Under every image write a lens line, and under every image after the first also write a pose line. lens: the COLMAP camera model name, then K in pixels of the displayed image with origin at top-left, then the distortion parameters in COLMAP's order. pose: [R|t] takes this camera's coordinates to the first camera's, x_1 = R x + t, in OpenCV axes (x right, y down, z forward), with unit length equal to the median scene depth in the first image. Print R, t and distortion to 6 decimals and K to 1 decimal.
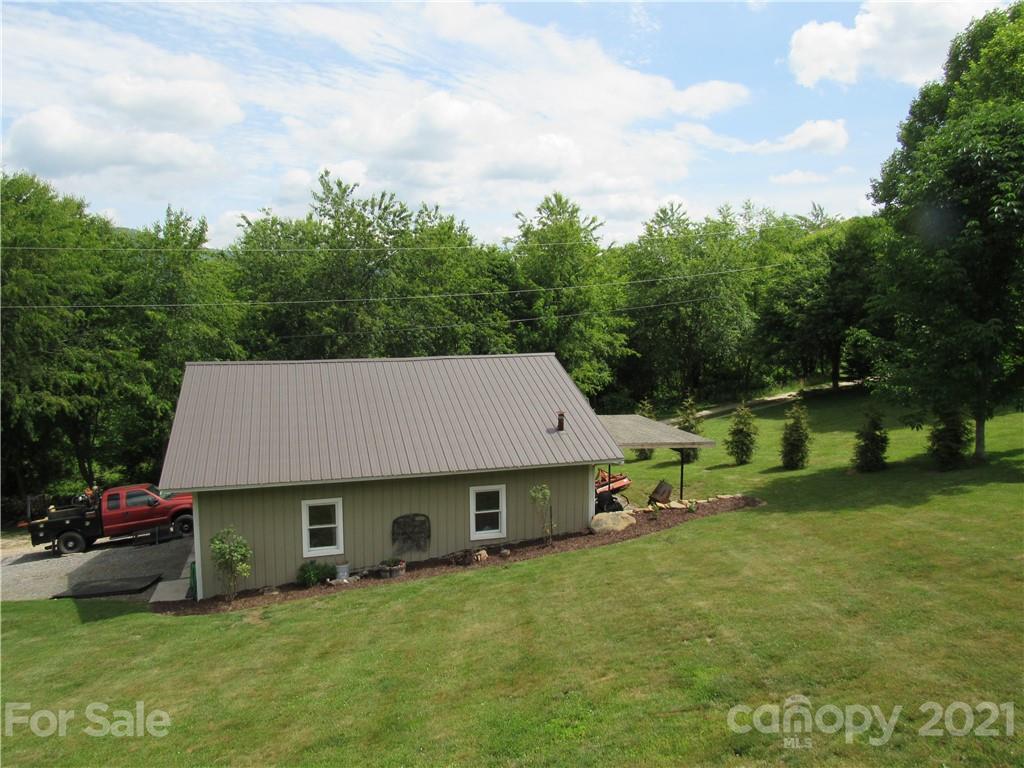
lens RADIAL K [[728.4, 0, 512.0], [0, 728.4, 384.0], [0, 0, 1]] dist [-0.011780, 0.004027]
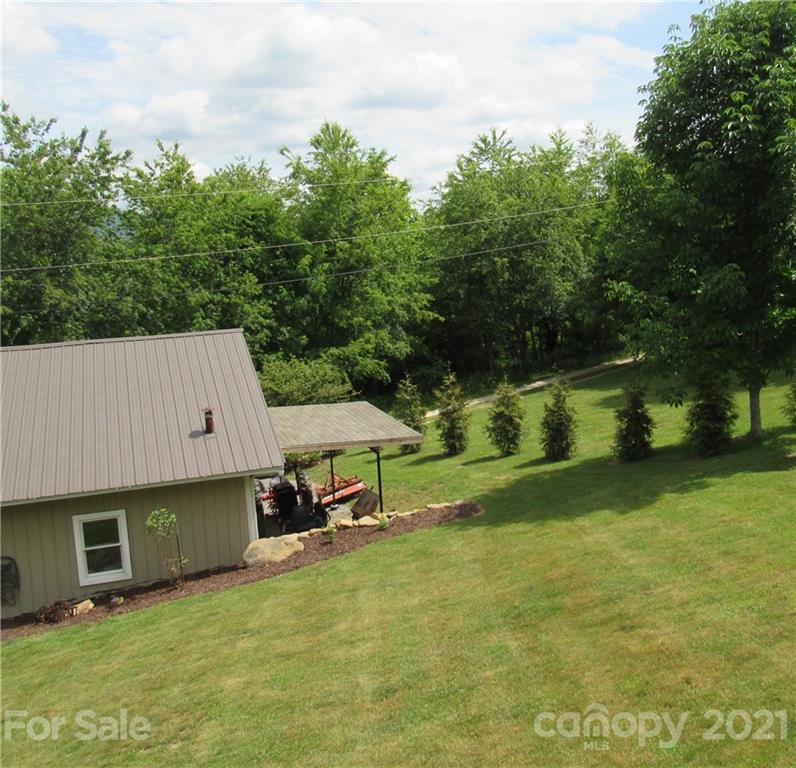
lens RADIAL K [[864.5, 0, 470.4], [0, 864.5, 352.2], [0, 0, 1]] dist [-0.029336, -0.009723]
pose [[0.996585, -0.048681, 0.066700, 0.262133], [0.048447, 0.998813, 0.005118, -0.011565], [-0.066870, -0.001869, 0.997760, 0.073431]]
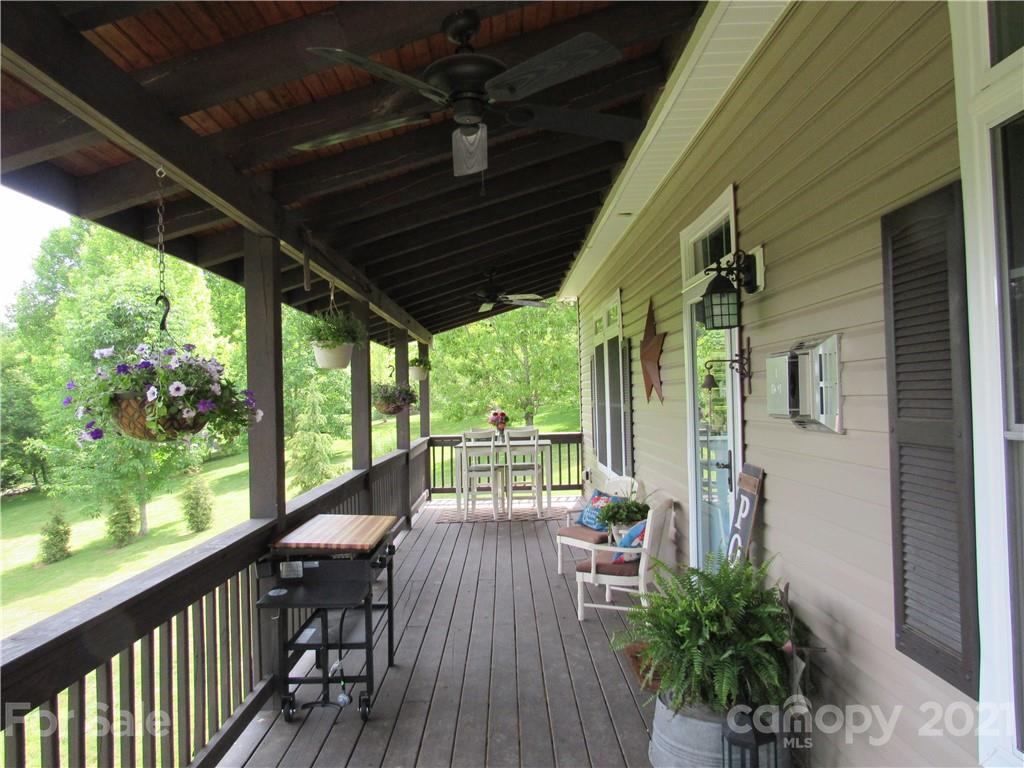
lens RADIAL K [[728.4, 0, 512.0], [0, 728.4, 384.0], [0, 0, 1]] dist [-0.011780, 0.004027]
pose [[0.444321, 0.026697, 0.895470, -0.223733], [0.114227, 0.989709, -0.086184, 0.023319], [-0.888556, 0.140580, 0.436699, -0.182942]]
